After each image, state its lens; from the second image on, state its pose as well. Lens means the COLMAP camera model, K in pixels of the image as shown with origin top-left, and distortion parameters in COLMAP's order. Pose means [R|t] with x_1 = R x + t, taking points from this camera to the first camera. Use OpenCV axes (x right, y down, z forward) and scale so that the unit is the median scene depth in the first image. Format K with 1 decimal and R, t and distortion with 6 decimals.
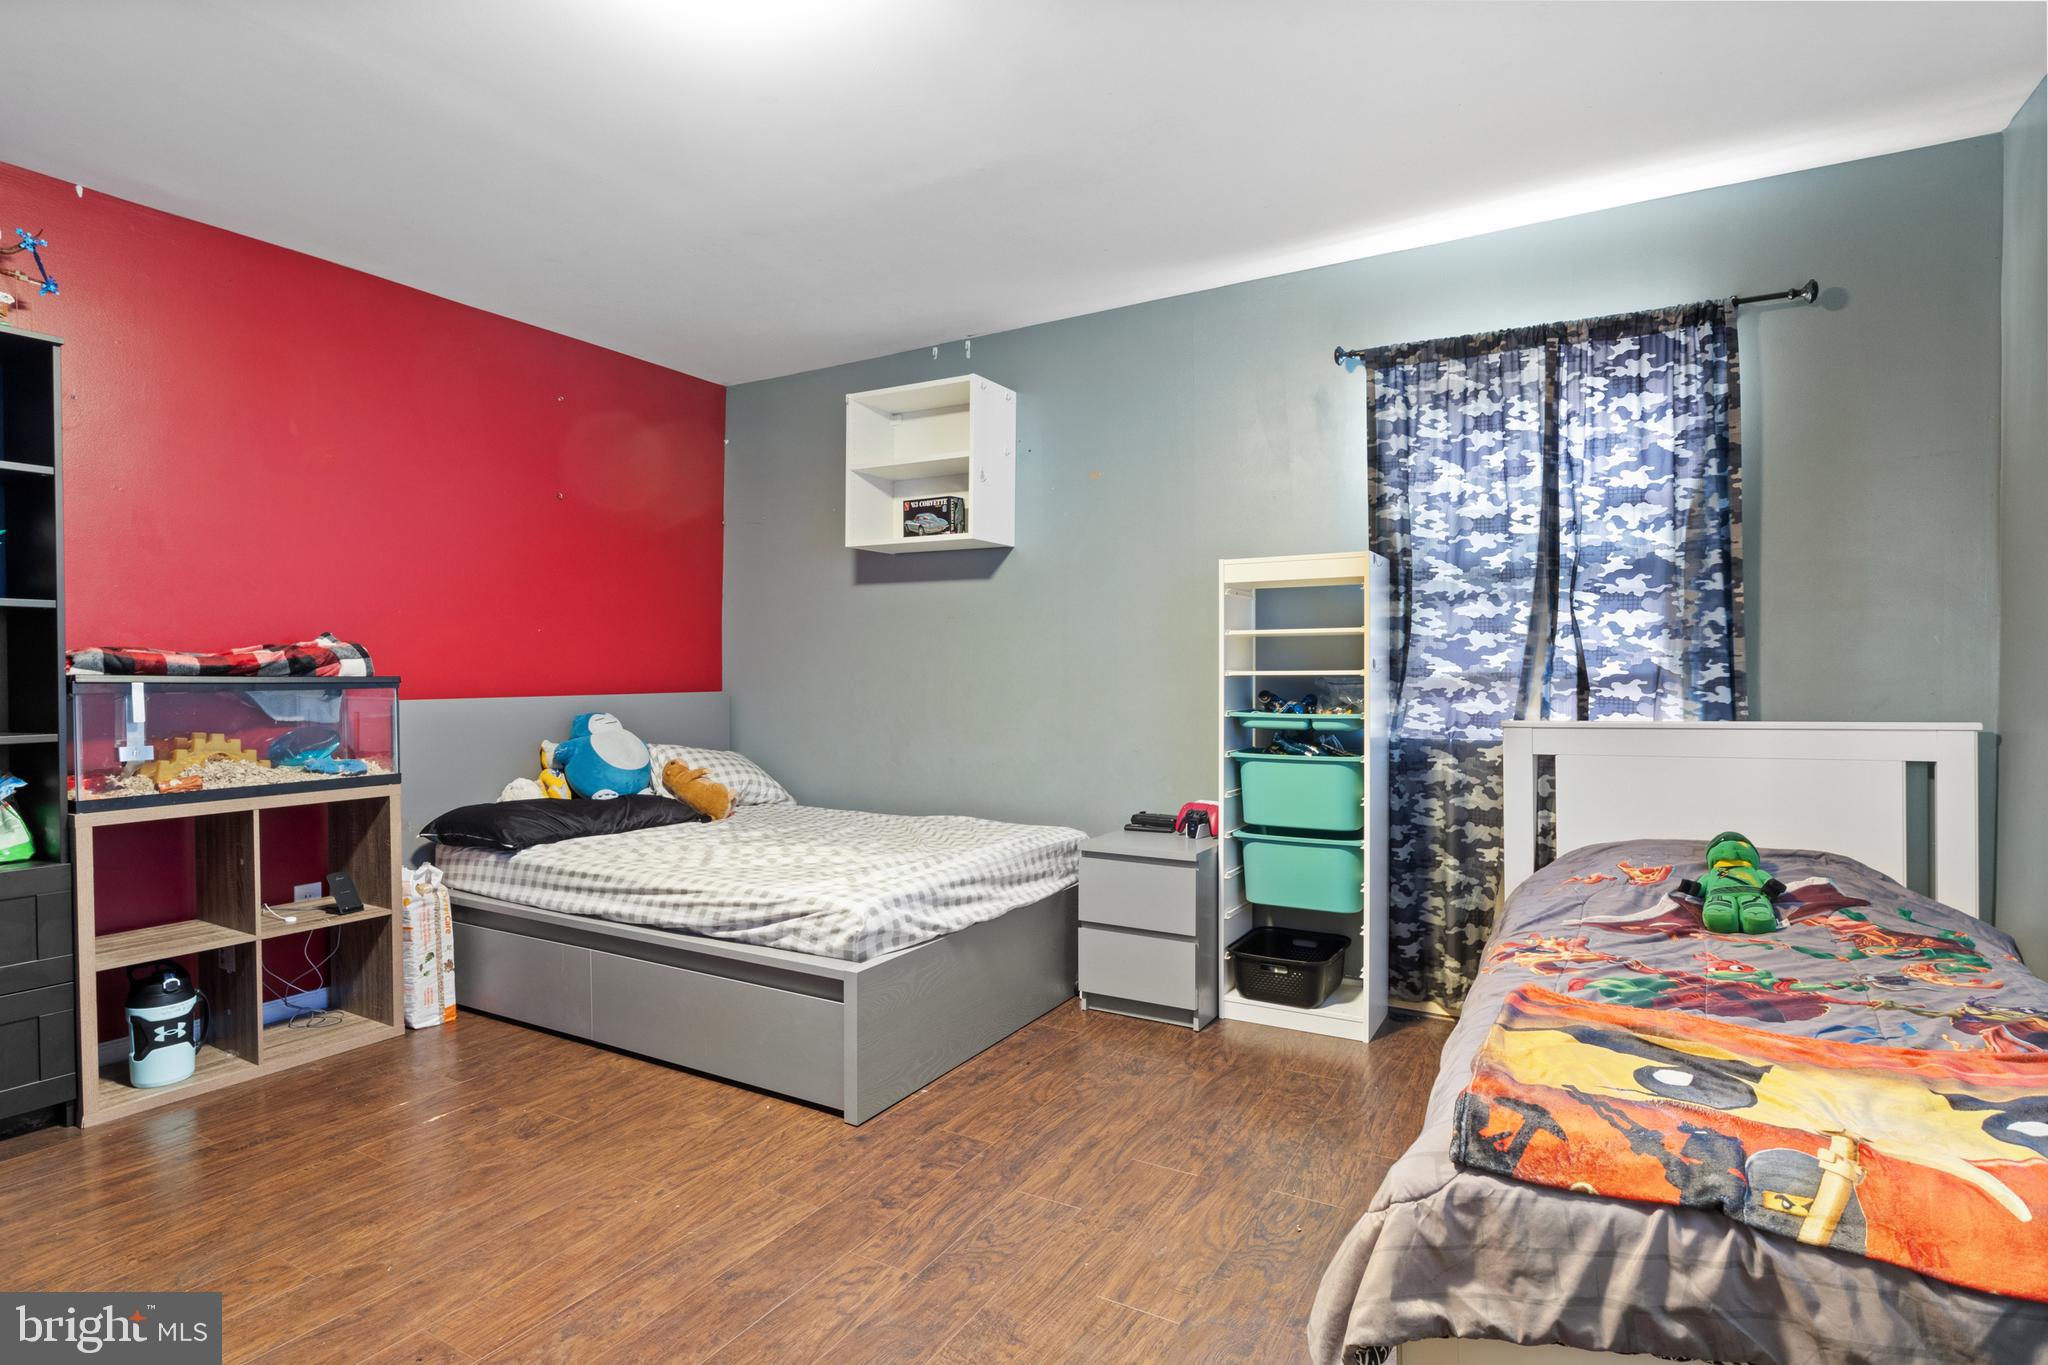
lens RADIAL K [[1038.4, 0, 1015.7], [0, 1038.4, 683.5], [0, 0, 1]] dist [0.000964, 0.000784]
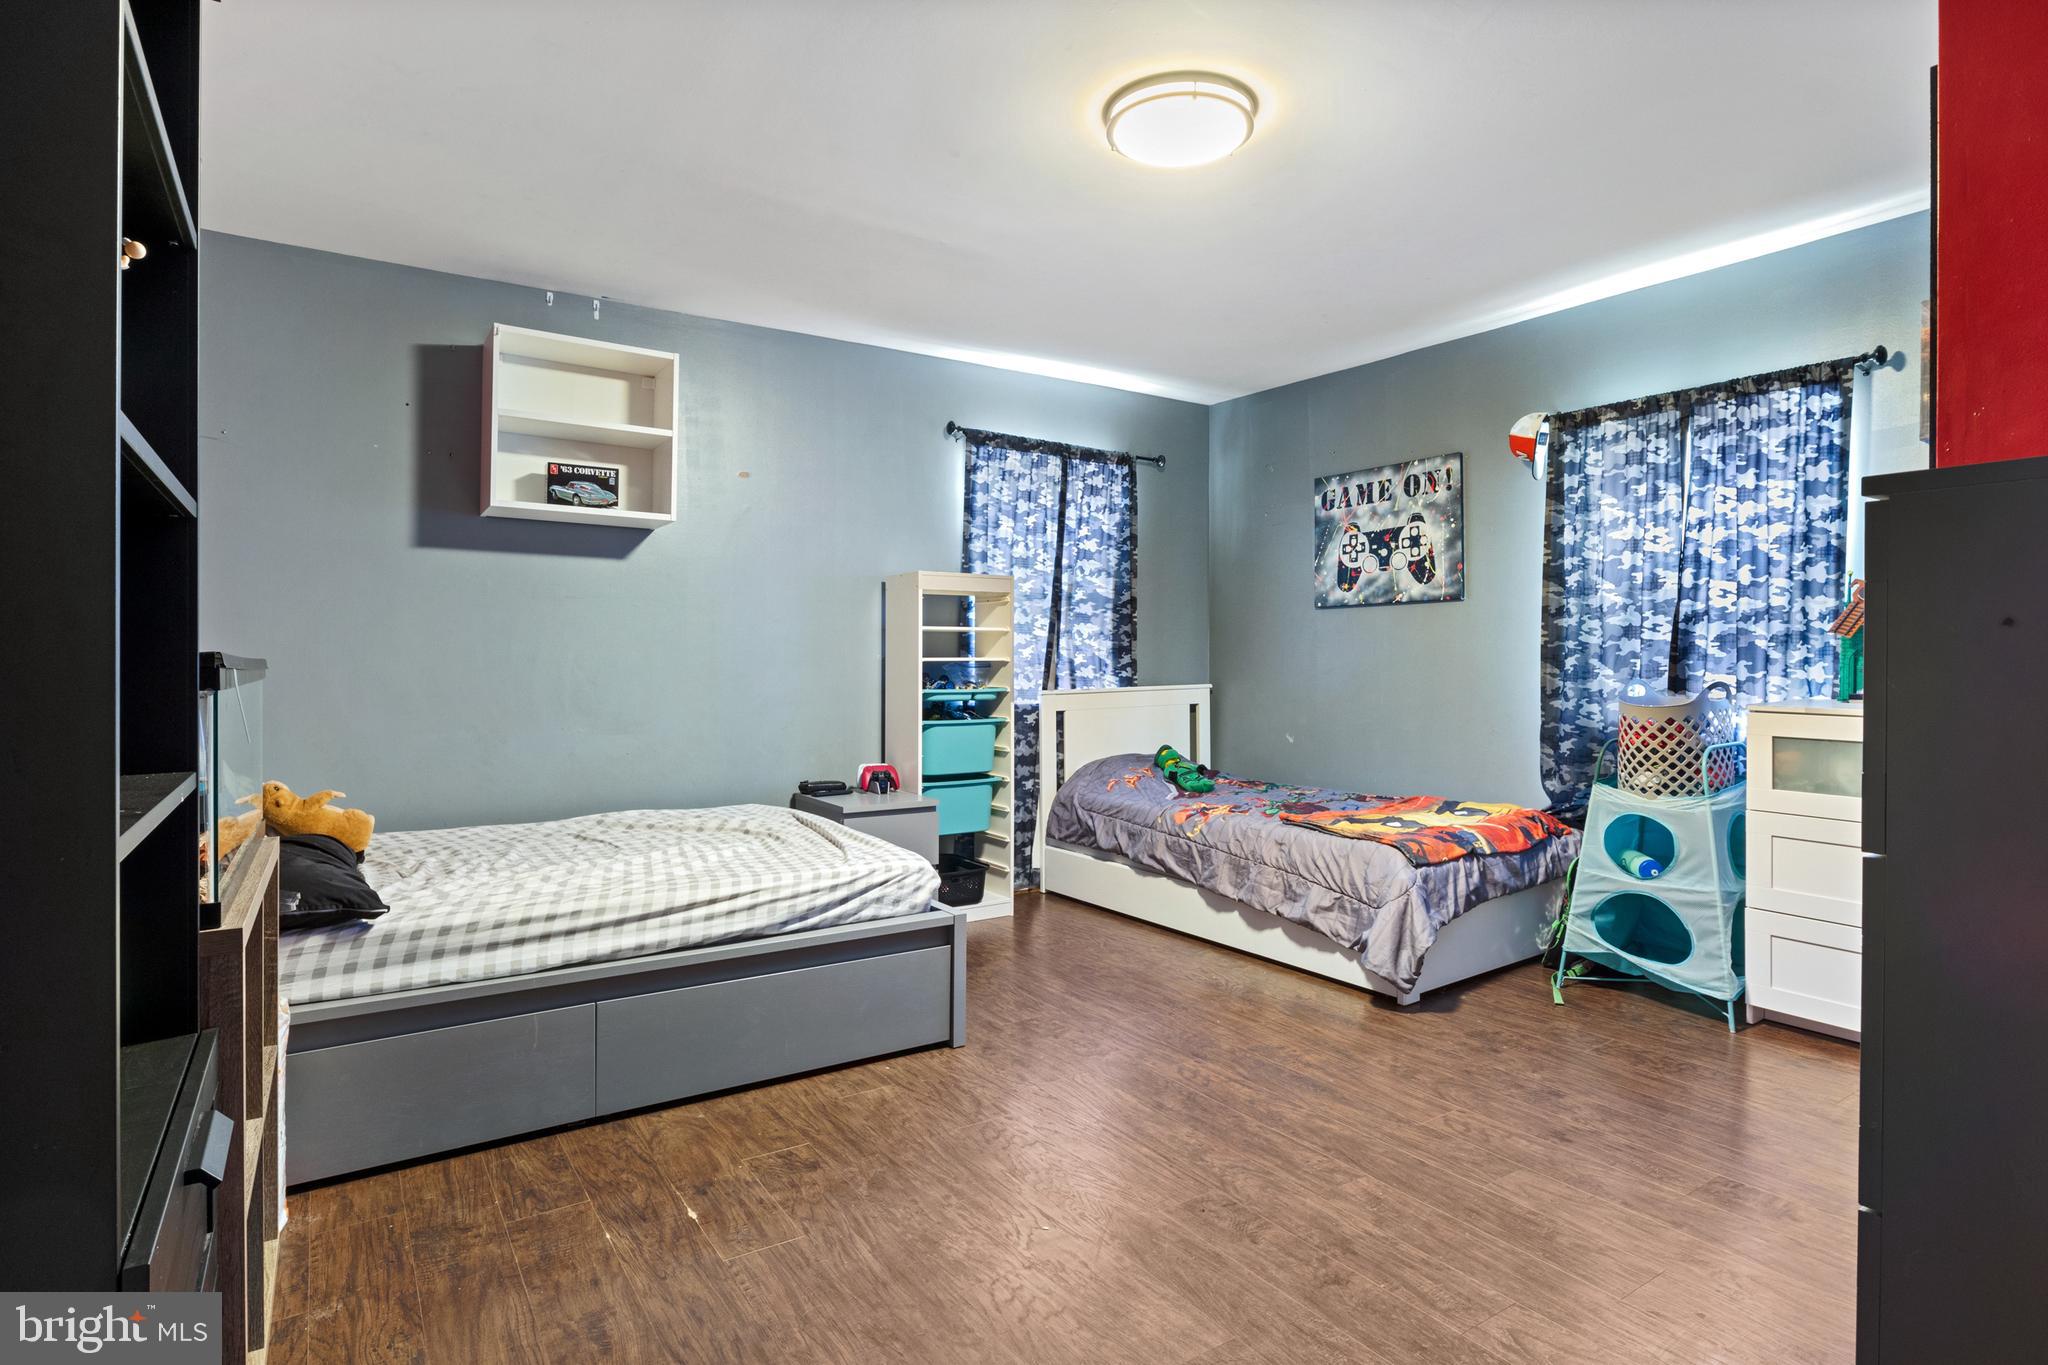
lens RADIAL K [[1038.4, 0, 1016.6], [0, 1038.4, 672.4], [0, 0, 1]] dist [0.000964, 0.000784]
pose [[0.446692, -0.006220, 0.894666, -0.979453], [0.011107, 0.999937, 0.001407, 0.005697], [-0.894619, 0.009308, 0.446733, 0.356362]]
